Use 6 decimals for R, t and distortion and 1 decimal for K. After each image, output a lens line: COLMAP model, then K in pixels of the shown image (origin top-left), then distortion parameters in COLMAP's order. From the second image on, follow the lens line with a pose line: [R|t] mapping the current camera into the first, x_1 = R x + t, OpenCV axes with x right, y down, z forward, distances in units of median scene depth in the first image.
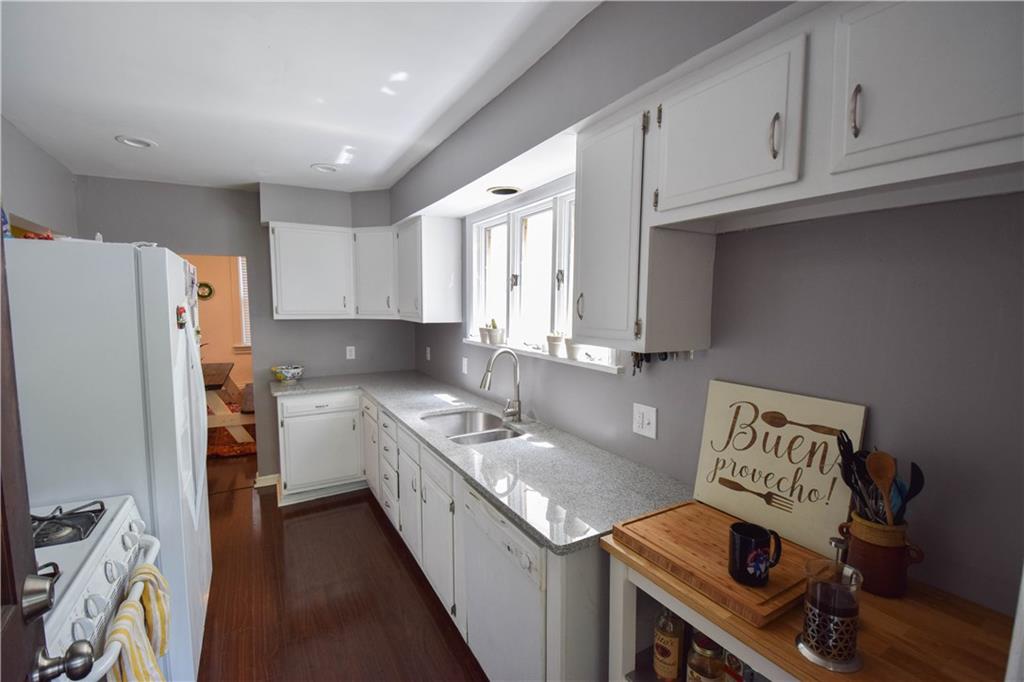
lens RADIAL K [[447.5, 0, 514.2], [0, 447.5, 340.3], [0, 0, 1]] dist [0.003298, -0.013710]
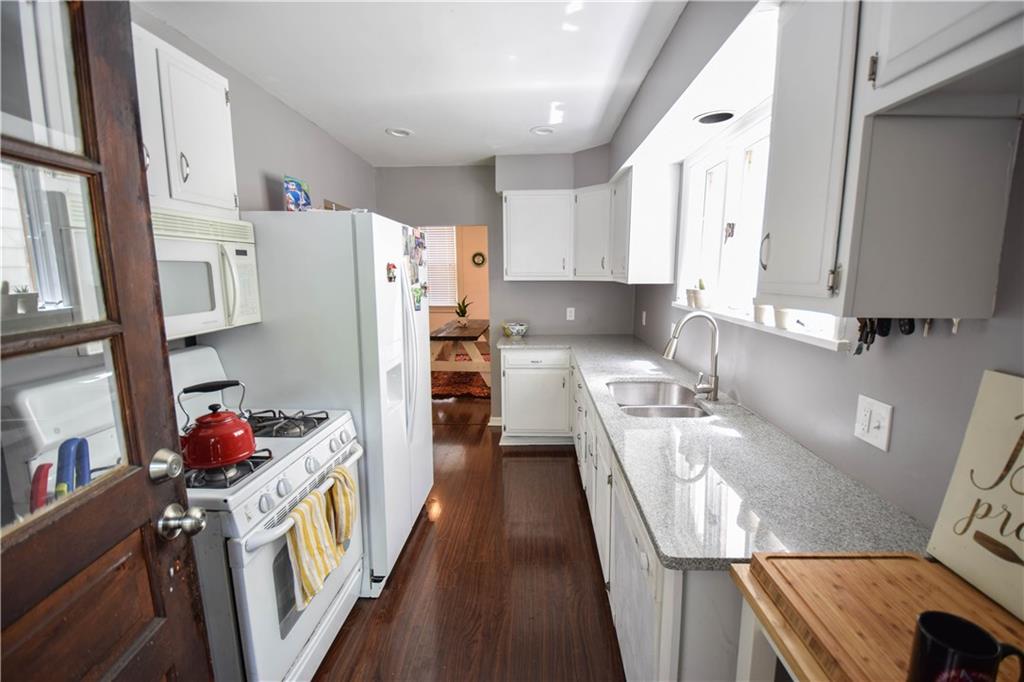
lens RADIAL K [[447.5, 0, 503.5], [0, 447.5, 337.4], [0, 0, 1]] dist [0.003298, -0.013710]
pose [[0.850727, 0.071763, -0.520685, 0.106624], [-0.035185, 0.996189, 0.079811, 0.011674], [0.524428, -0.049577, 0.850010, 0.092122]]
